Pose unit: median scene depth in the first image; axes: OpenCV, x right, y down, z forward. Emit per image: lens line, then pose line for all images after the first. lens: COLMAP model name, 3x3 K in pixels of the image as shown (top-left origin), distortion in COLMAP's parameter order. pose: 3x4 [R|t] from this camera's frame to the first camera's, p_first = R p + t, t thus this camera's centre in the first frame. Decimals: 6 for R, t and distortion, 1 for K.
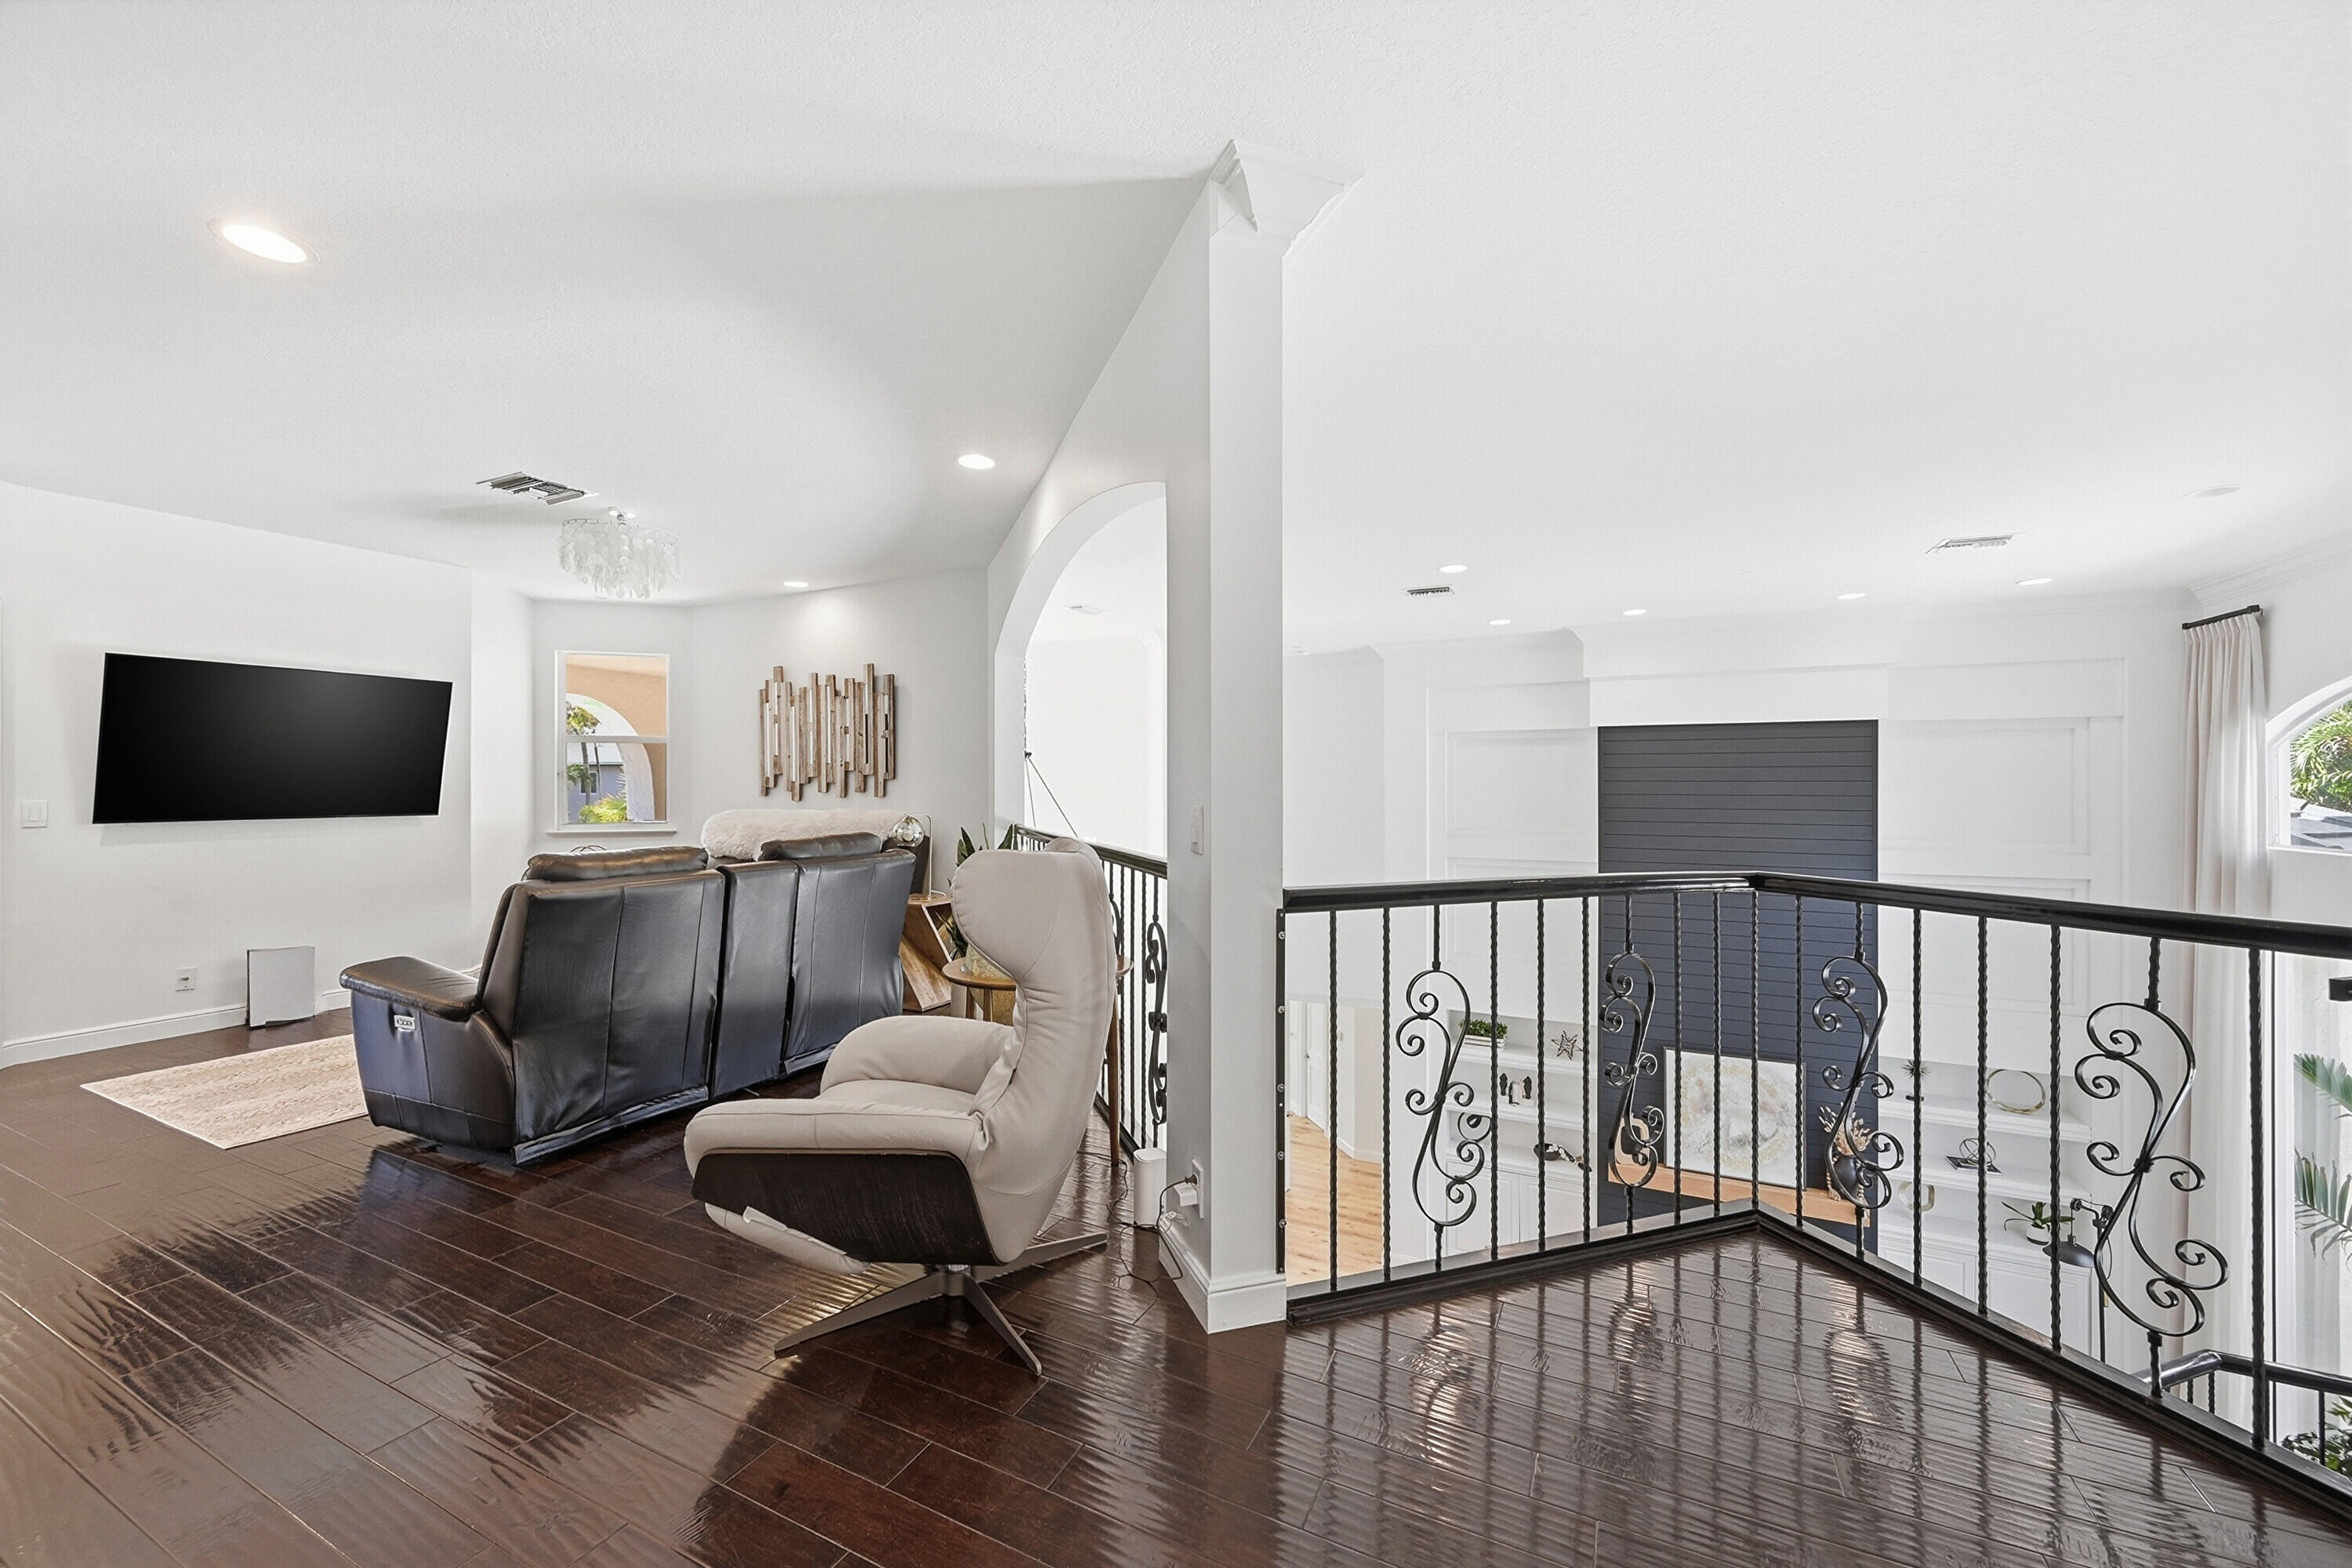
lens RADIAL K [[911.1, 0, 1171.8], [0, 911.1, 786.2], [0, 0, 1]] dist [0.001335, -0.000129]
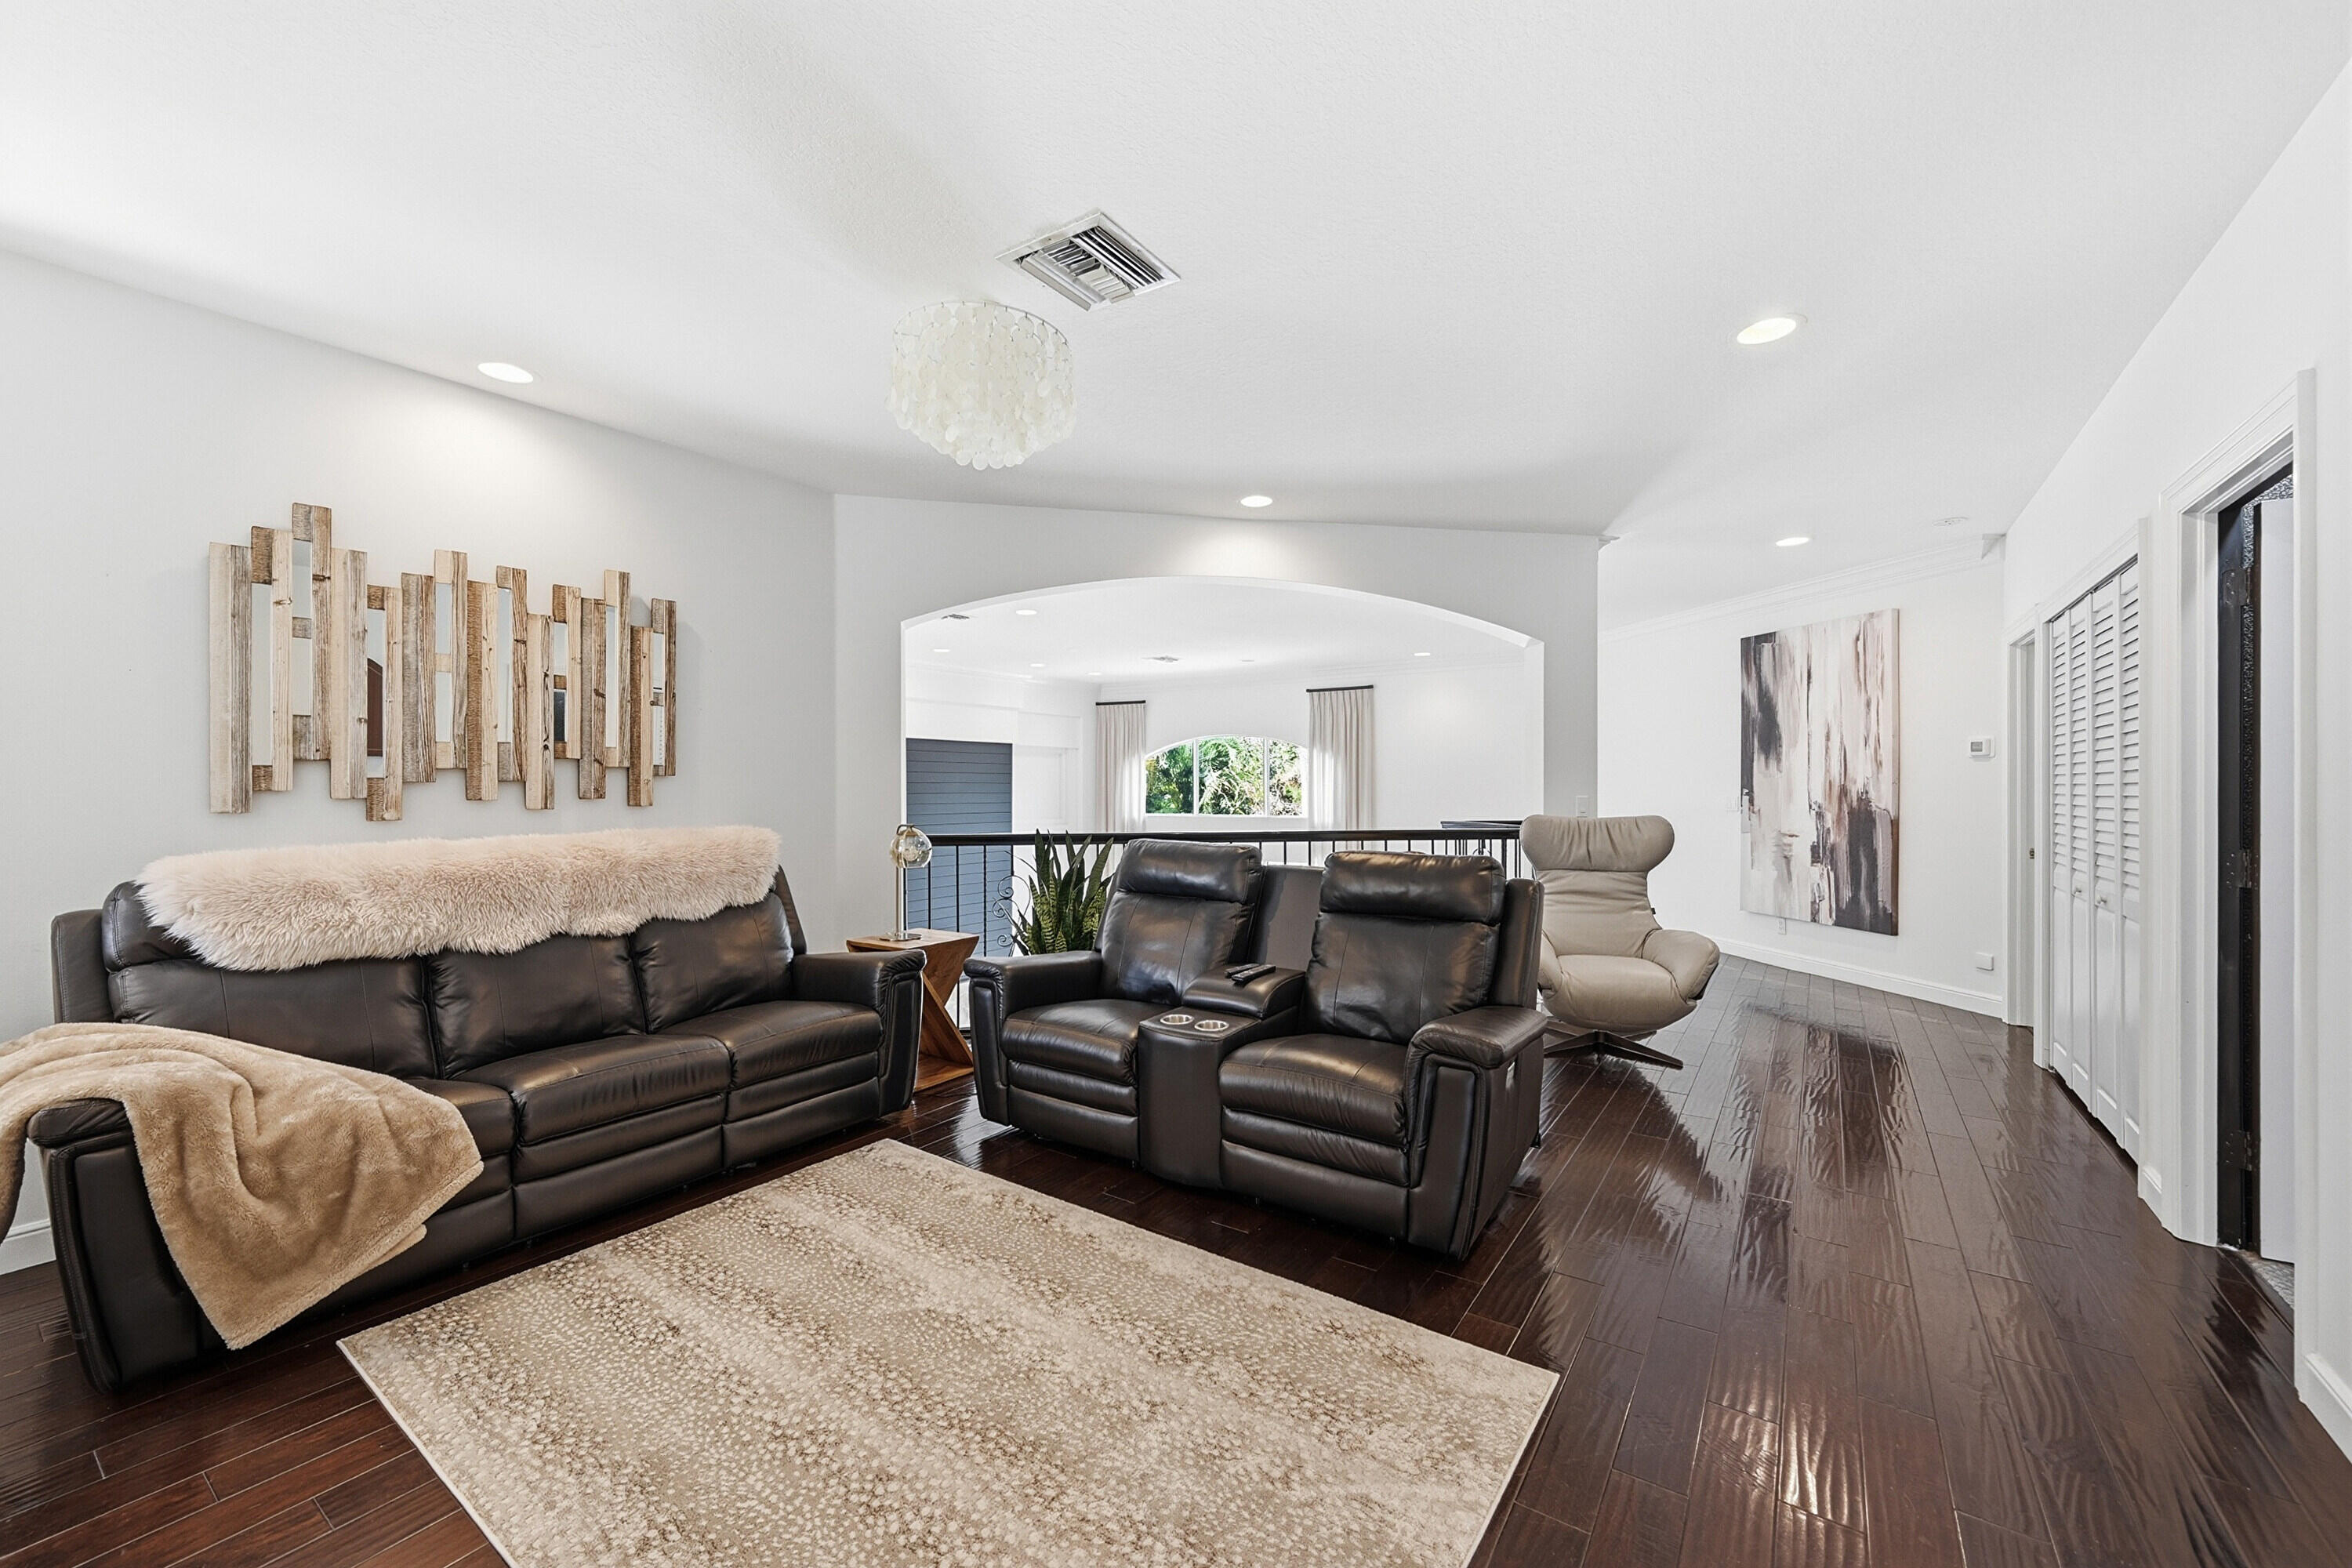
lens RADIAL K [[911.1, 0, 1172.7], [0, 911.1, 788.8], [0, 0, 1]] dist [0.001335, -0.000129]
pose [[0.171536, -0.001525, 0.985177, -0.790164], [-0.003907, 0.999990, 0.002228, -0.001885], [-0.985170, -0.004231, 0.171529, 0.536206]]
